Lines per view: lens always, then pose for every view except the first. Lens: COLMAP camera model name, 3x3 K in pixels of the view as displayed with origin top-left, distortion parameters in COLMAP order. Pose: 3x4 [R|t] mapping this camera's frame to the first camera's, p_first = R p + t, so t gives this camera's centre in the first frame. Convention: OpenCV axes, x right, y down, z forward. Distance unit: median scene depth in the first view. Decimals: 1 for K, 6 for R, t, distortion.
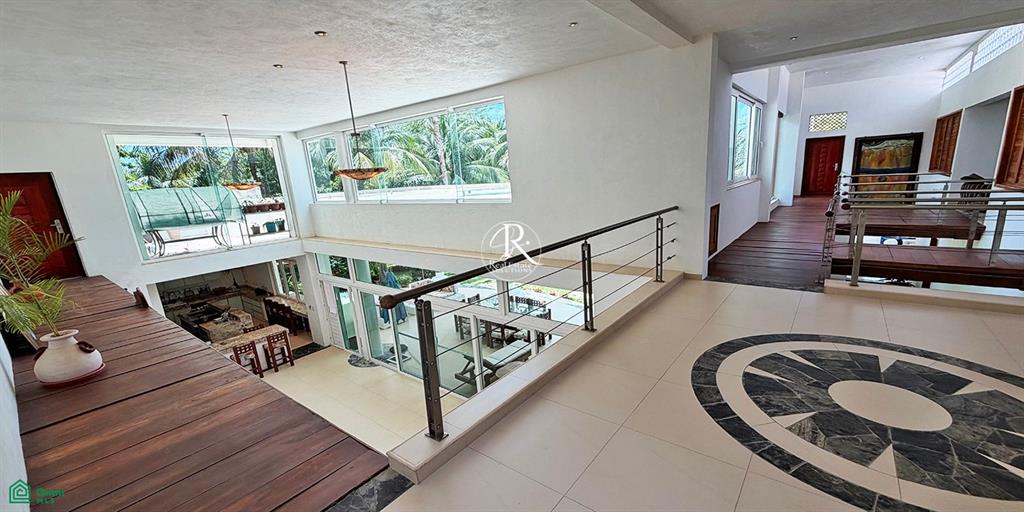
lens RADIAL K [[408.6, 0, 512.3], [0, 408.6, 265.0], [0, 0, 1]] dist [0.000270, 0.000285]
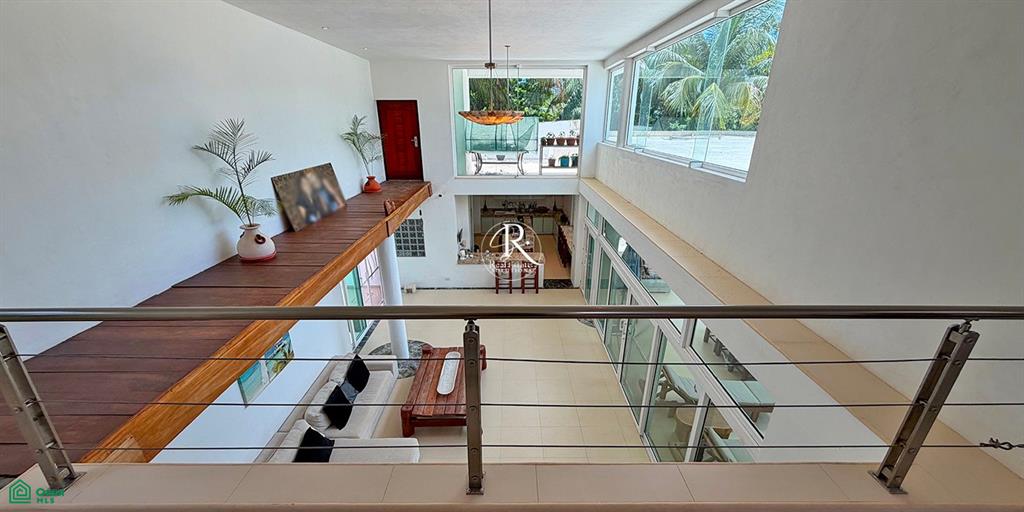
lens RADIAL K [[375.7, 0, 509.2], [0, 375.7, 270.3], [0, 0, 1]] dist [-0.000347, -0.000155]
pose [[0.618643, 0.355343, -0.700723, 0.089858], [-0.209948, 0.934212, 0.288393, -0.078310], [0.757102, -0.031297, 0.652547, 0.253980]]
